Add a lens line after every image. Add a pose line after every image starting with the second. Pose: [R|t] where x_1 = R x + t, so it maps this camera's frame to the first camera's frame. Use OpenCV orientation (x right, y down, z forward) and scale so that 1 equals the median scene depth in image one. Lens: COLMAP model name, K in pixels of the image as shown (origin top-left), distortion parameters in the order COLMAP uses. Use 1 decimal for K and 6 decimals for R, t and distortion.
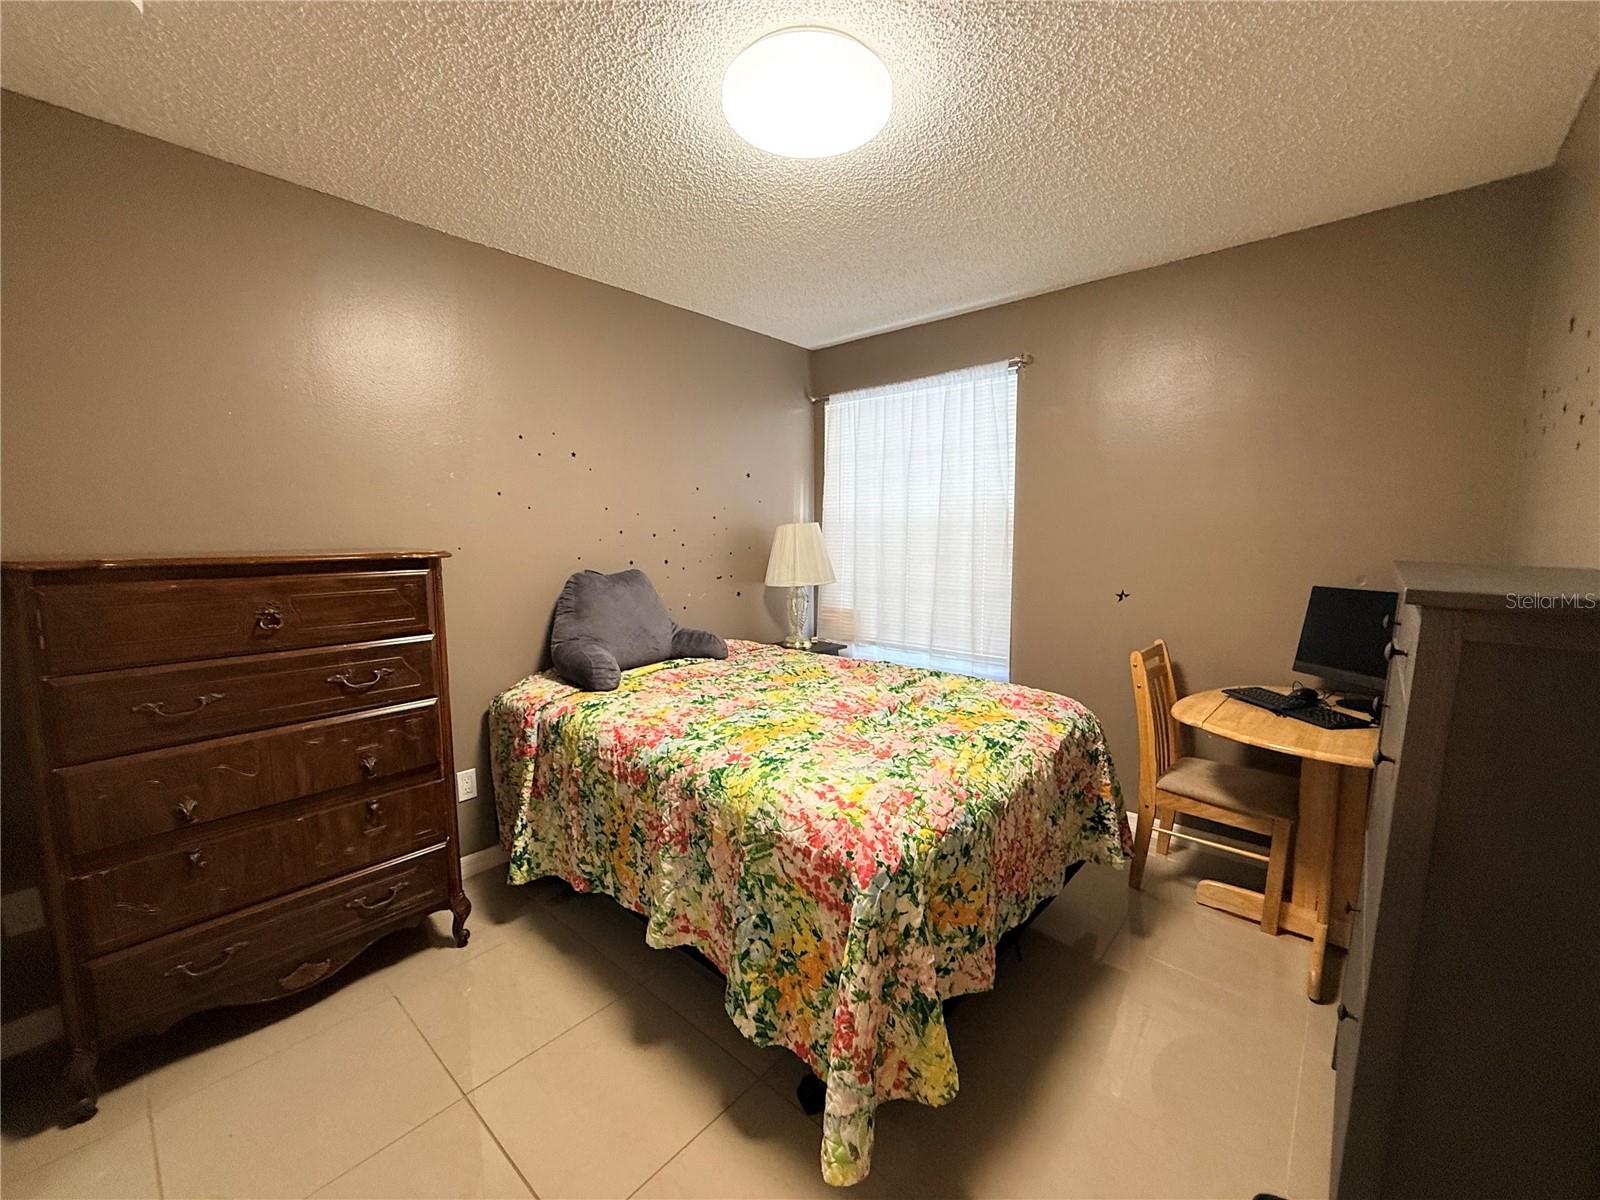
lens RADIAL K [[637.9, 0, 799.2], [0, 637.9, 600.9], [0, 0, 1]] dist [-0.000016, -0.000168]
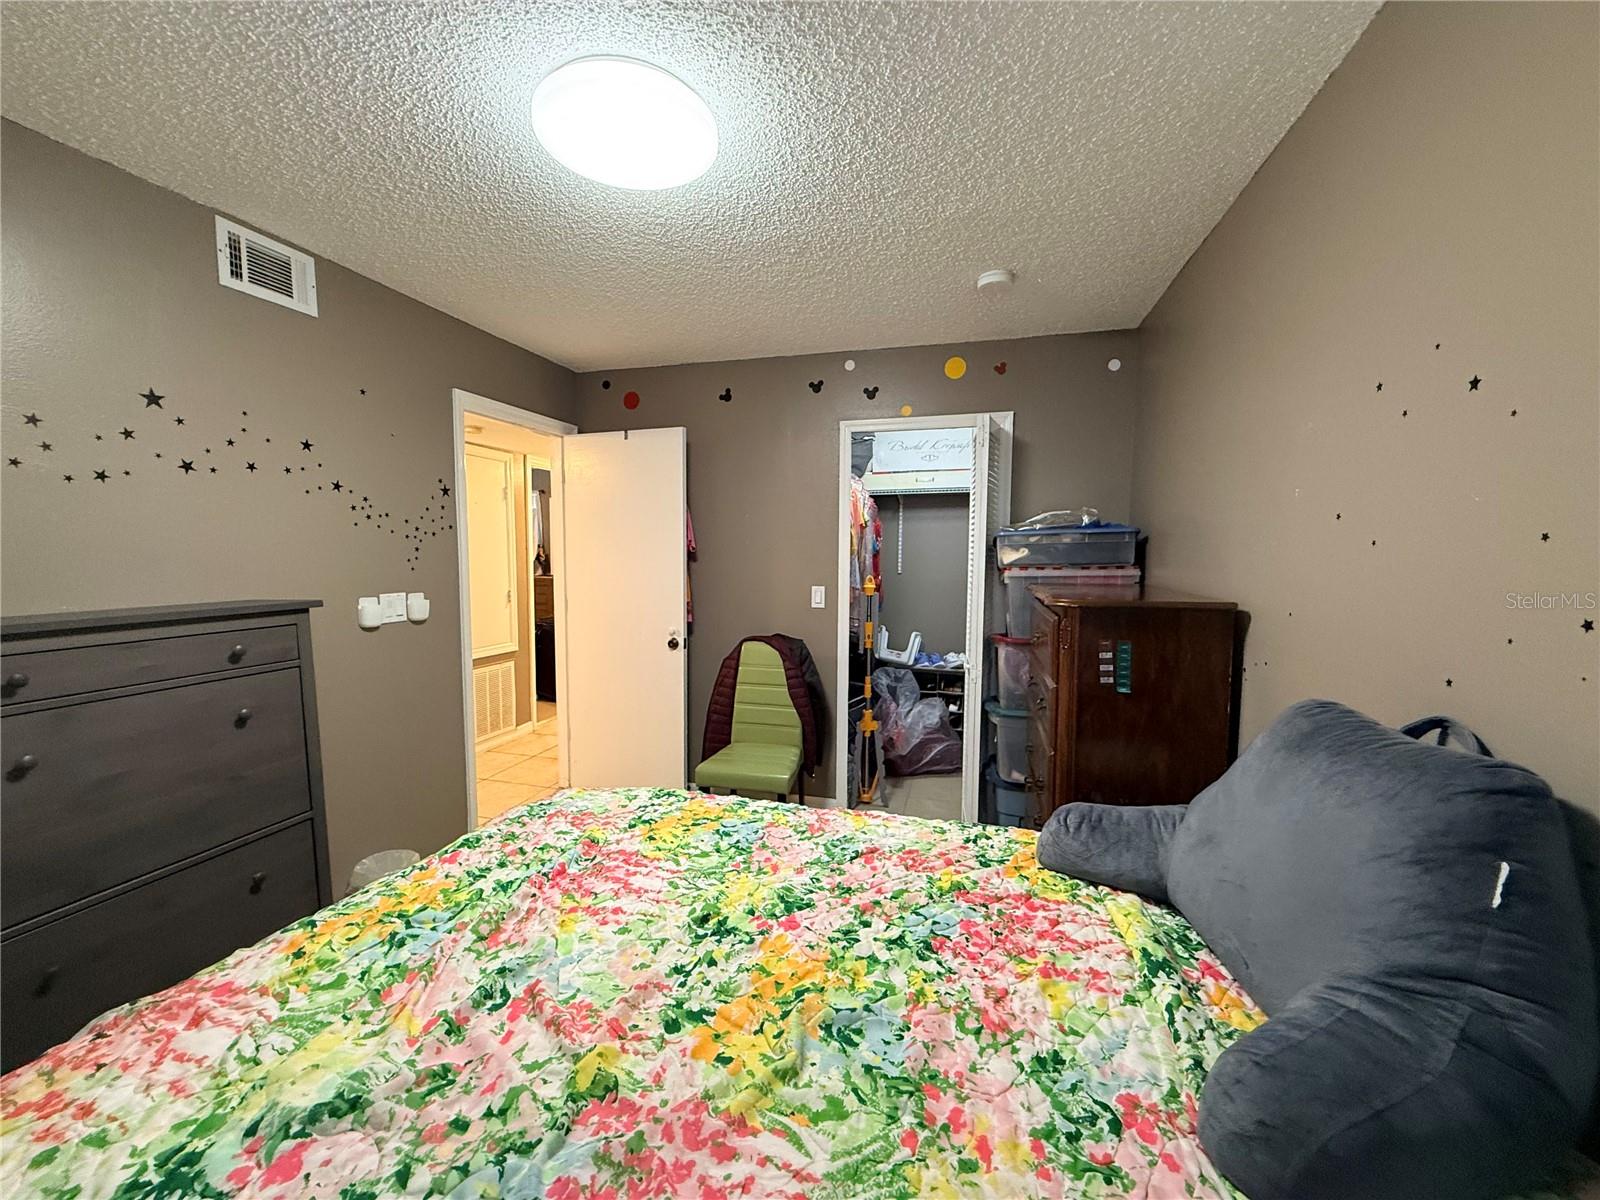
lens RADIAL K [[637.9, 0, 799.2], [0, 637.9, 600.9], [0, 0, 1]] dist [-0.000016, -0.000168]
pose [[-0.897093, 0.034572, -0.440487, 0.197146], [-0.051784, 0.981837, 0.182523, -0.245200], [0.438797, 0.186550, -0.879009, 1.781585]]
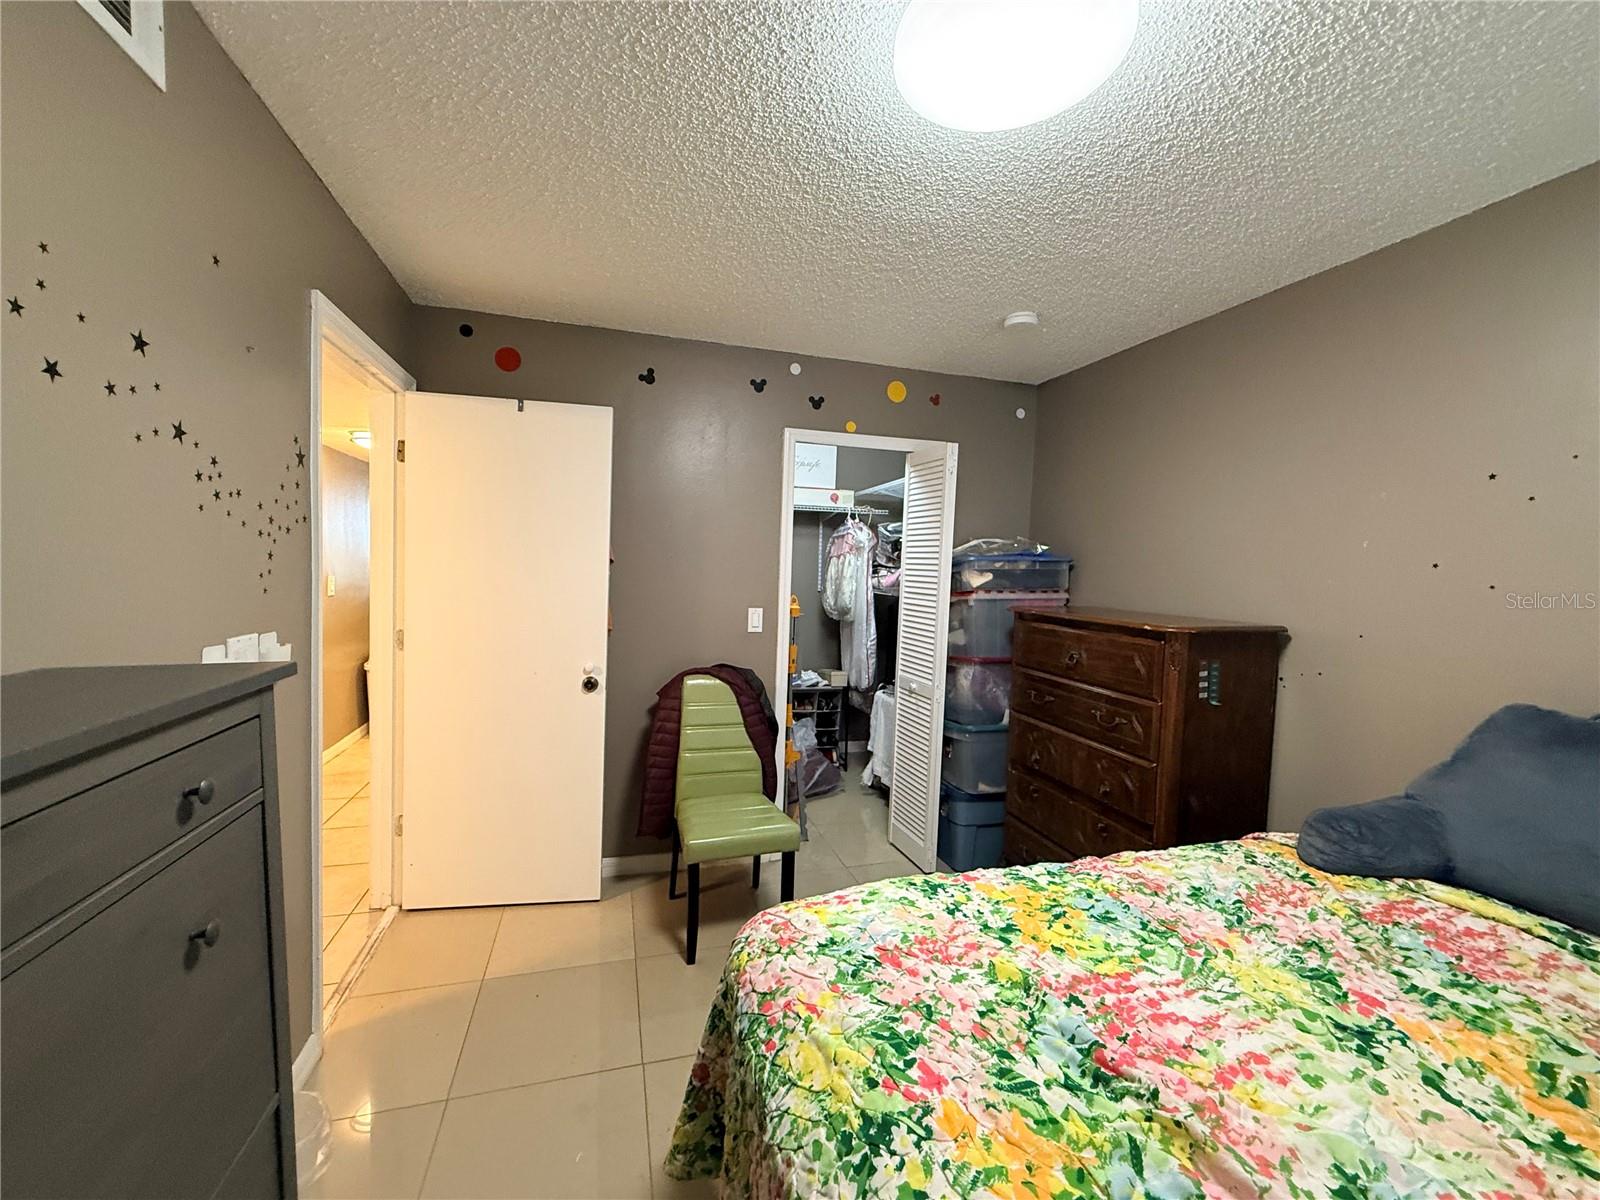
lens RADIAL K [[637.9, 0, 799.2], [0, 637.9, 600.9], [0, 0, 1]] dist [-0.000016, -0.000168]
pose [[-0.531496, 0.031789, -0.846464, 0.678207], [-0.127561, 0.984896, 0.117084, -0.176585], [0.837401, 0.170206, -0.519413, 1.106882]]
